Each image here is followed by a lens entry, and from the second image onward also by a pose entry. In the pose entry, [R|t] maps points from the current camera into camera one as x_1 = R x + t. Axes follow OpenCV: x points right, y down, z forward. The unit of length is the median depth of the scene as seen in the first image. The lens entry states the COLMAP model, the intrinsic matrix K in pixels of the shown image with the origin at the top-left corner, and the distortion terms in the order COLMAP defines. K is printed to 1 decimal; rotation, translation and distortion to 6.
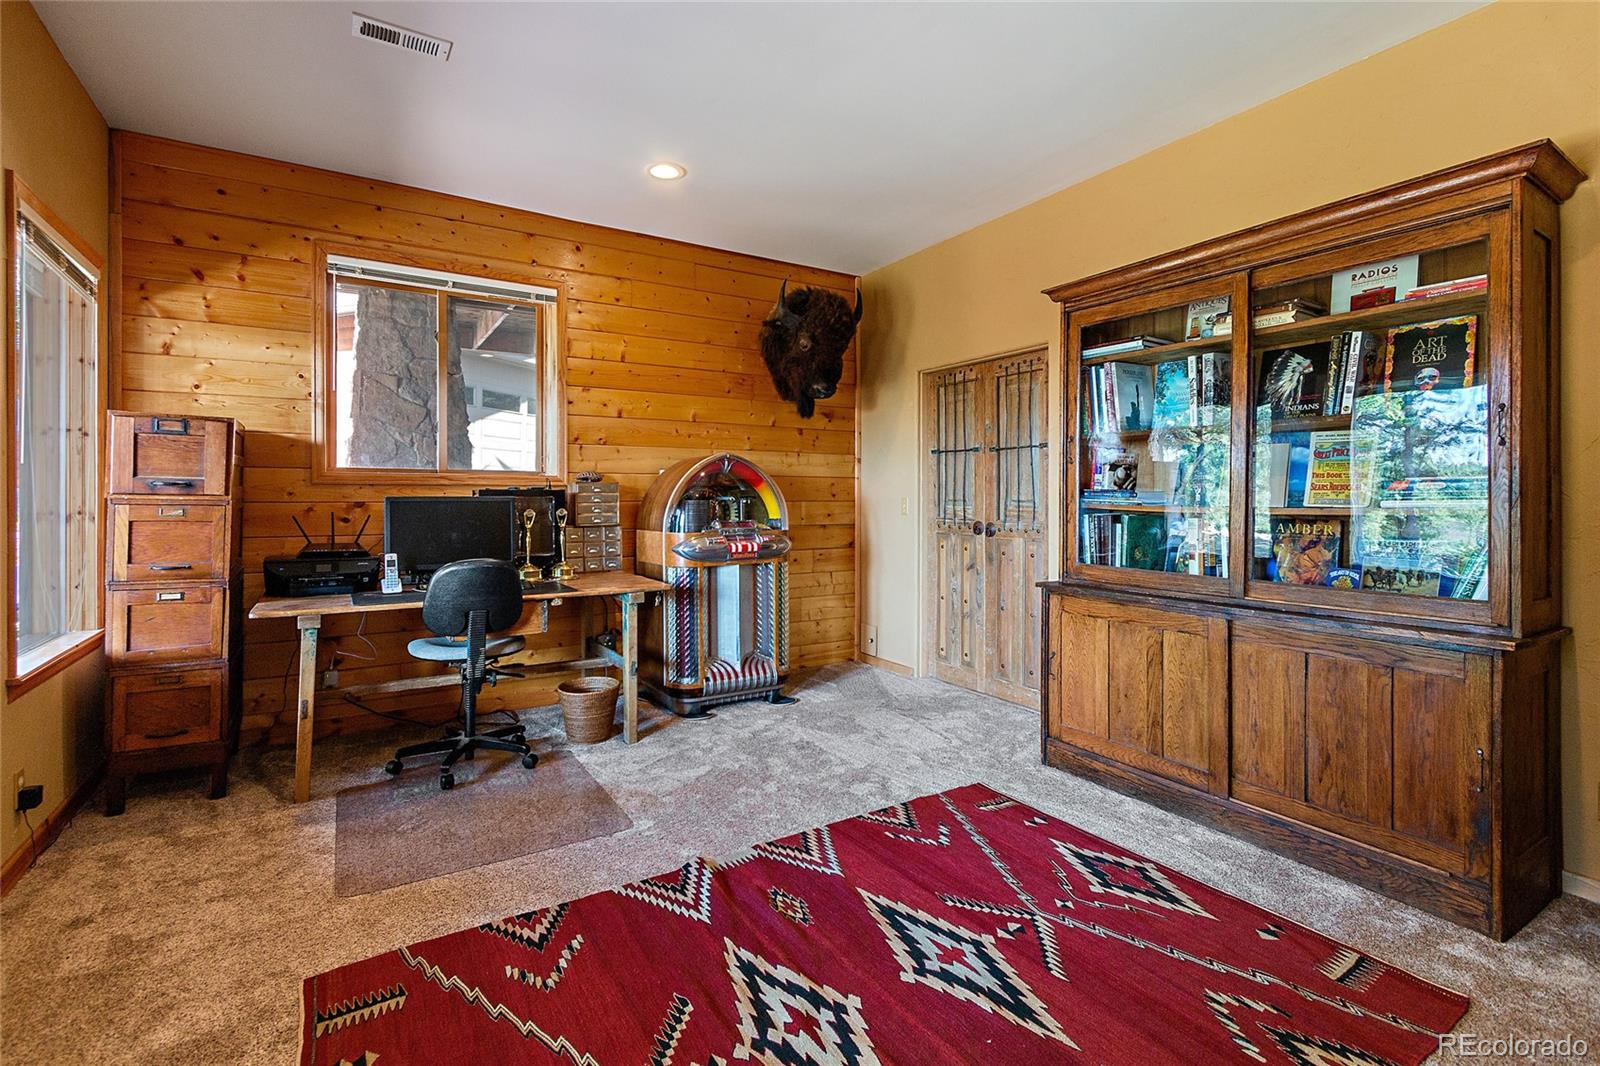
lens RADIAL K [[733.4, 0, 796.2], [0, 733.4, 500.0], [0, 0, 1]] dist [0.009193, -0.001943]
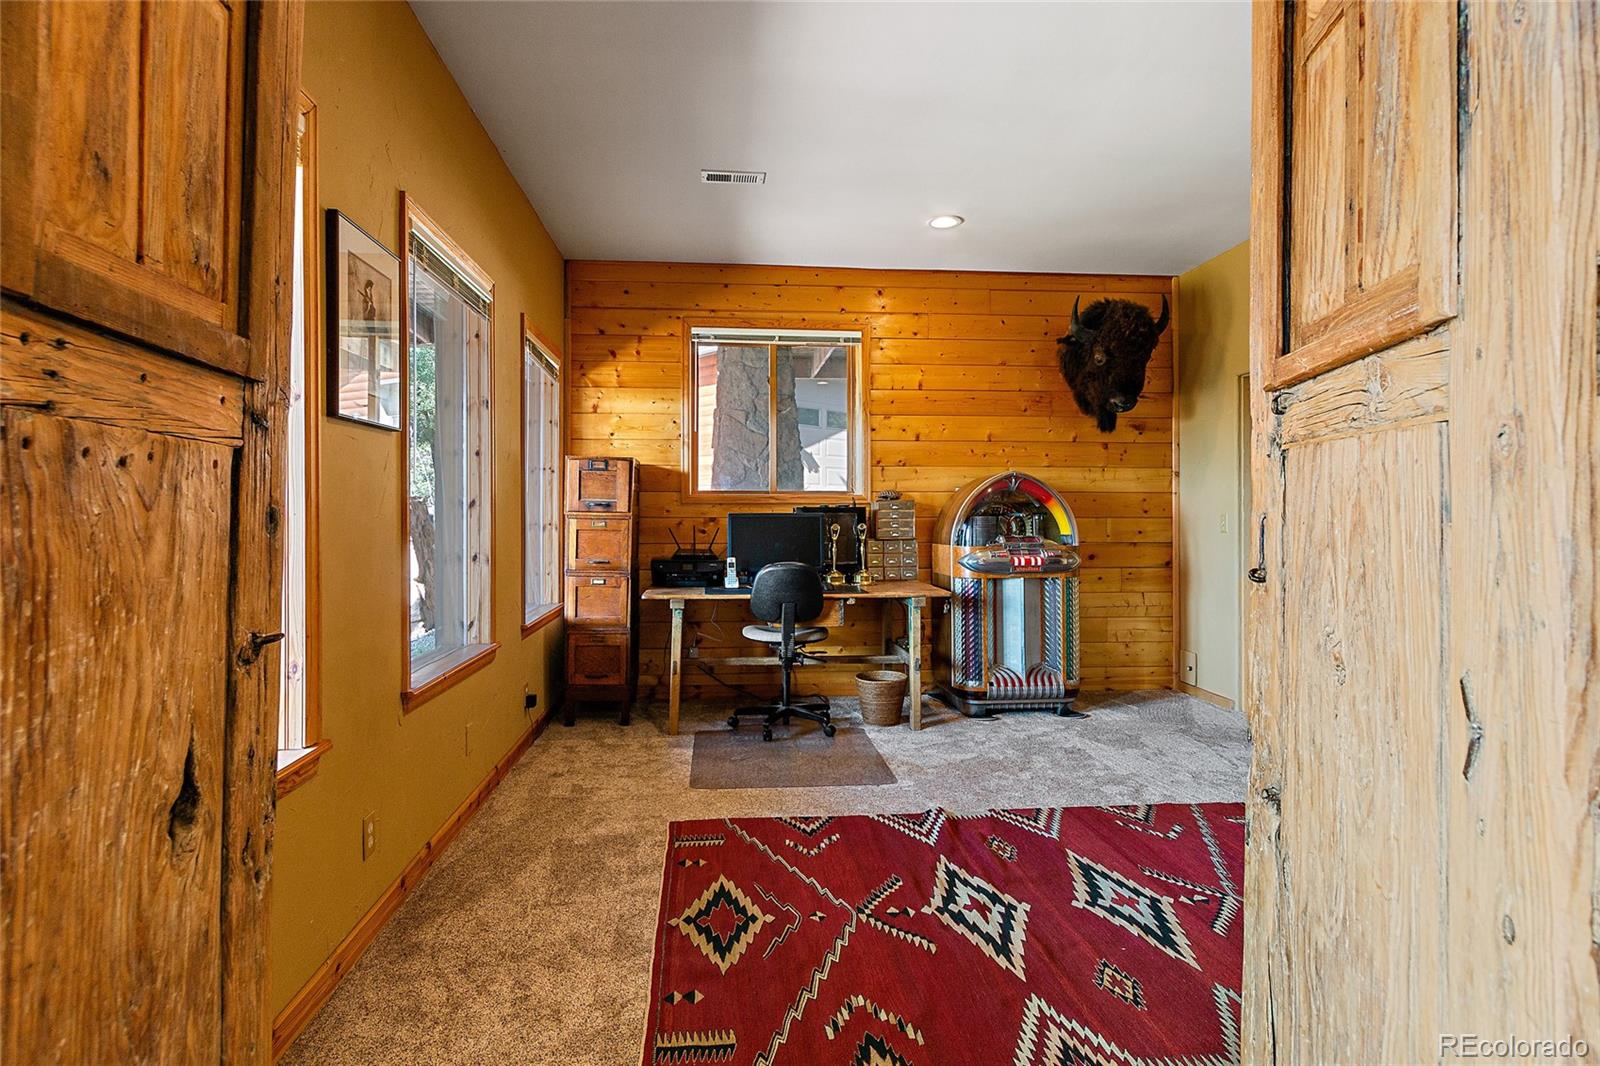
lens RADIAL K [[818.5, 0, 799.1], [0, 818.5, 520.9], [0, 0, 1]] dist [0.005264, 0.000142]
pose [[0.899183, 0.002724, -0.437565, 0.187465], [-0.000891, 0.999990, 0.004394, 0.002439], [0.437572, -0.003561, 0.899176, -0.243614]]
